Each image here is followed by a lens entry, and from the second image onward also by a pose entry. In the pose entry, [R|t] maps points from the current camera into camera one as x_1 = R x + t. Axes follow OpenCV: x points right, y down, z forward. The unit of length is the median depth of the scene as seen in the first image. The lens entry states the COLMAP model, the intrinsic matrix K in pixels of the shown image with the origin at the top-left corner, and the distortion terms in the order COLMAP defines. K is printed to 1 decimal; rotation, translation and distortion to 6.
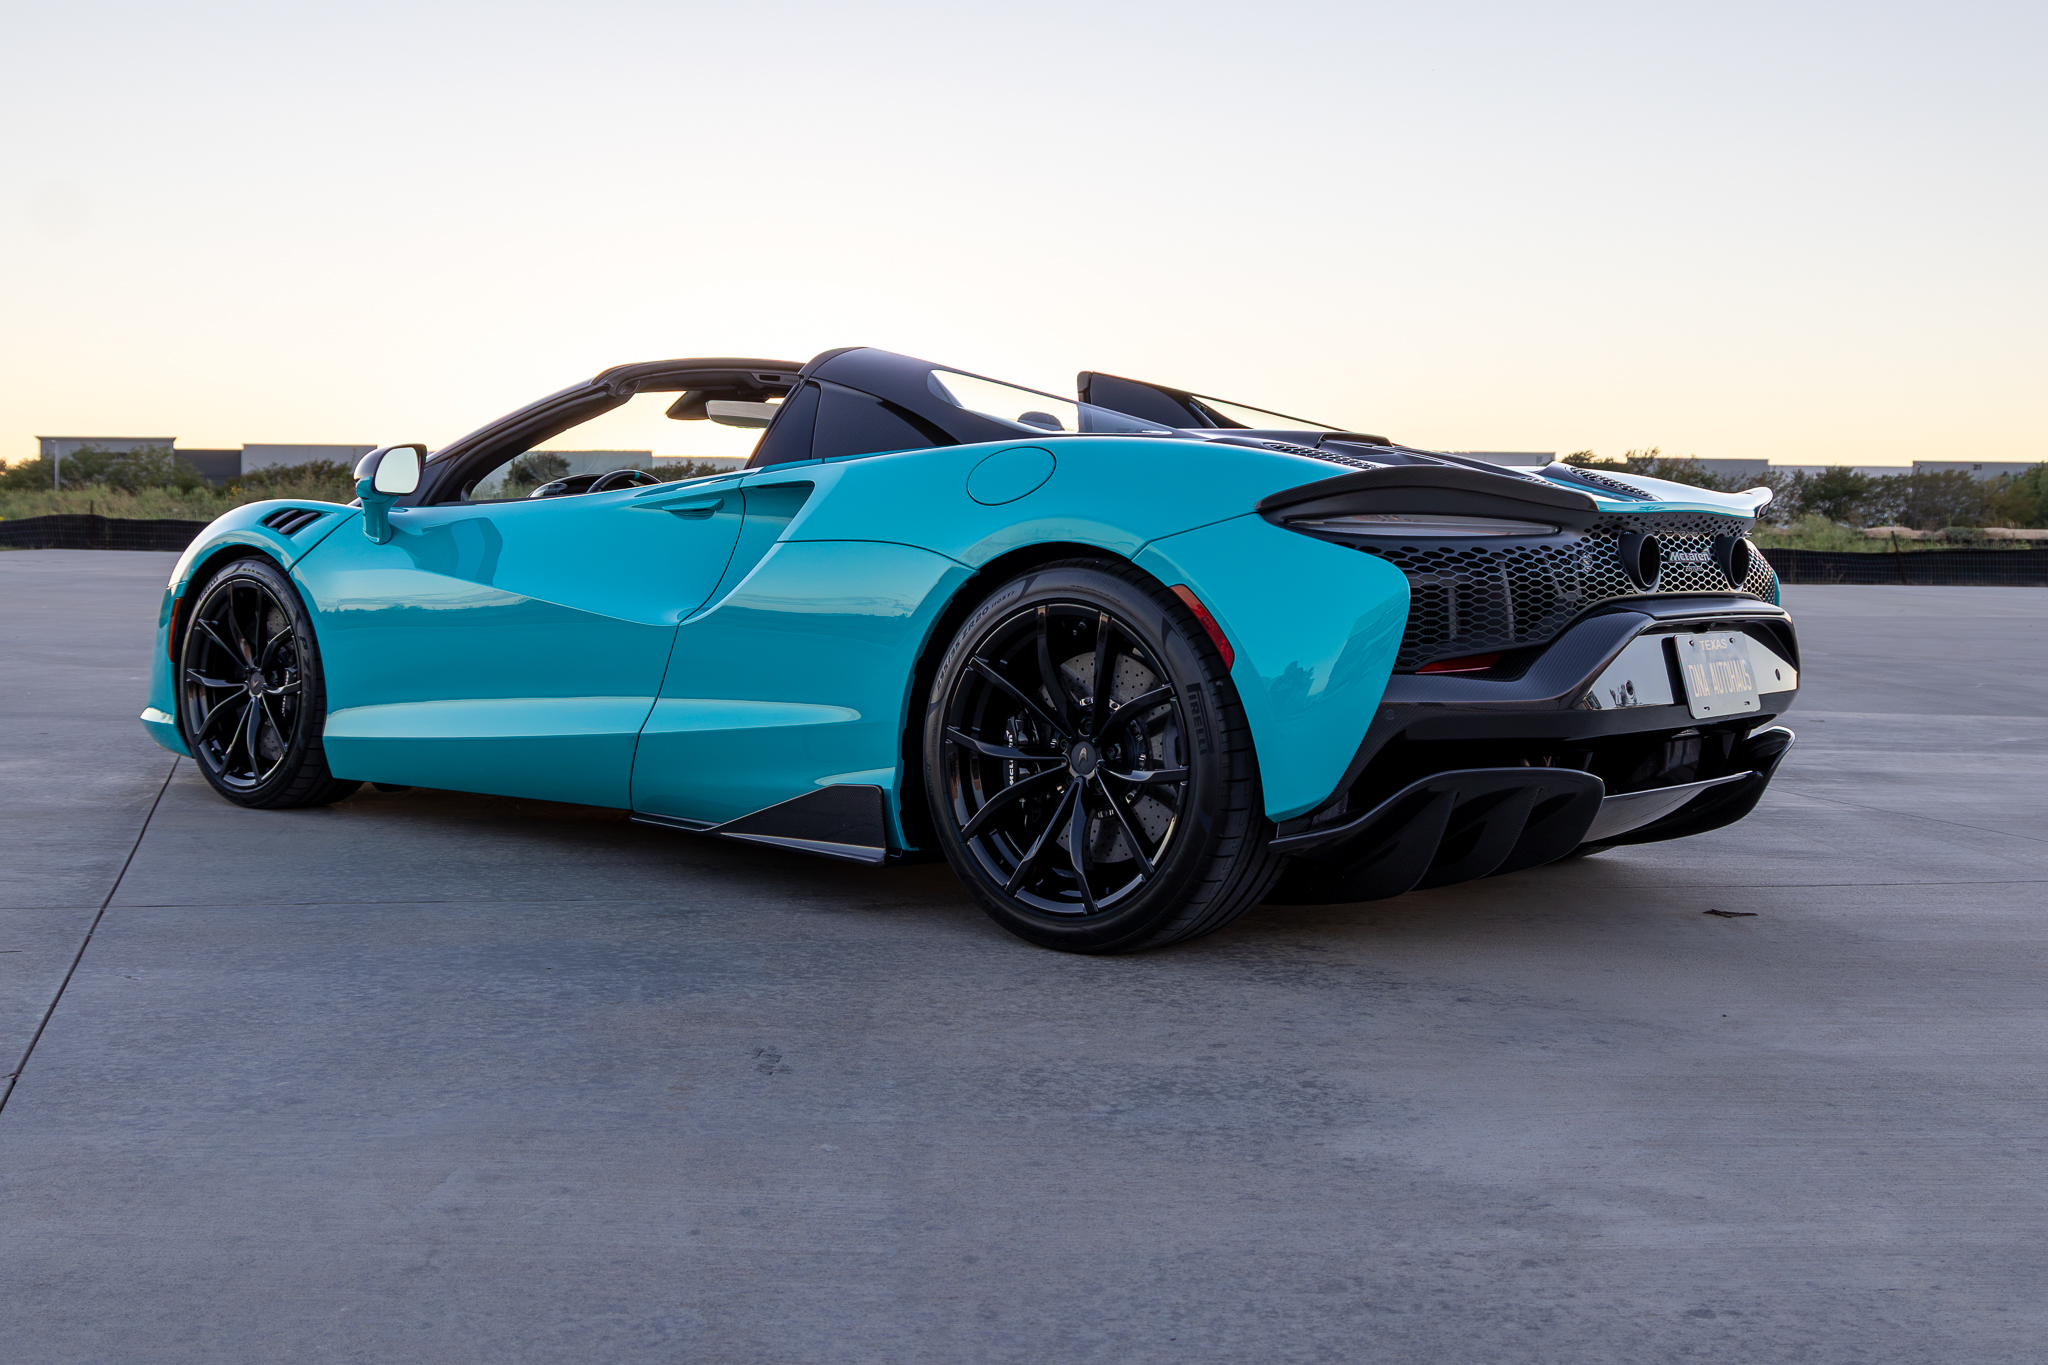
lens RADIAL K [[2268.2, 0, 1015.1], [0, 2268.2, 689.2], [0, 0, 1]] dist [-0.002452, 0.000000]
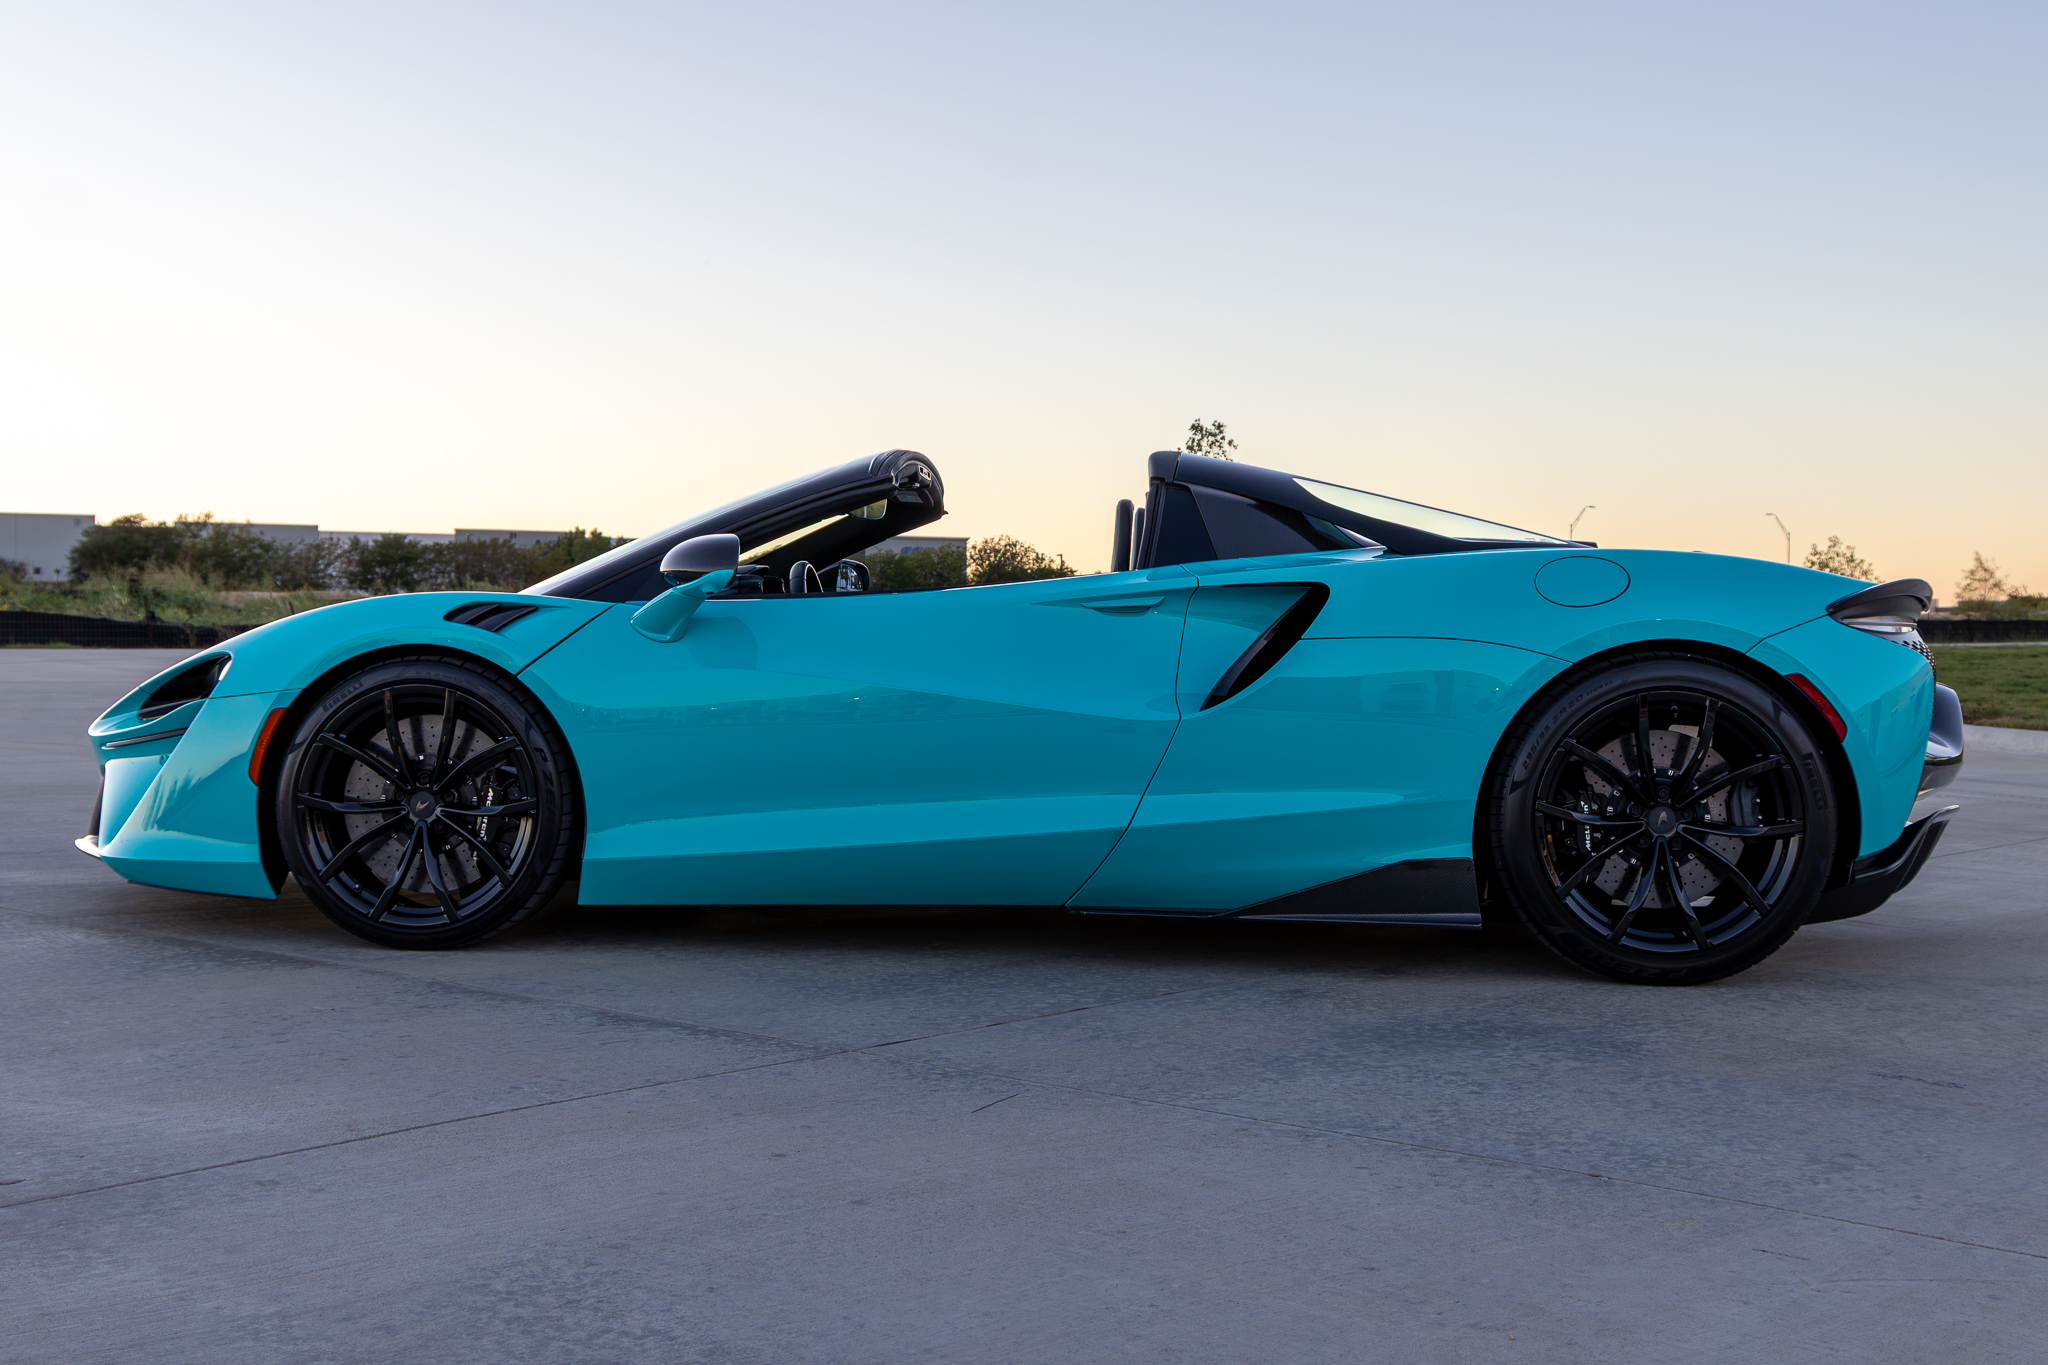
lens RADIAL K [[2268.2, 0, 1021.1], [0, 2268.2, 684.9], [0, 0, 1]] dist [-0.002452, 0.000000]
pose [[0.808907, -0.024504, 0.587426, -0.792021], [0.042335, 0.998965, -0.016625, -0.029261], [-0.586410, 0.038317, 0.809107, 0.200597]]
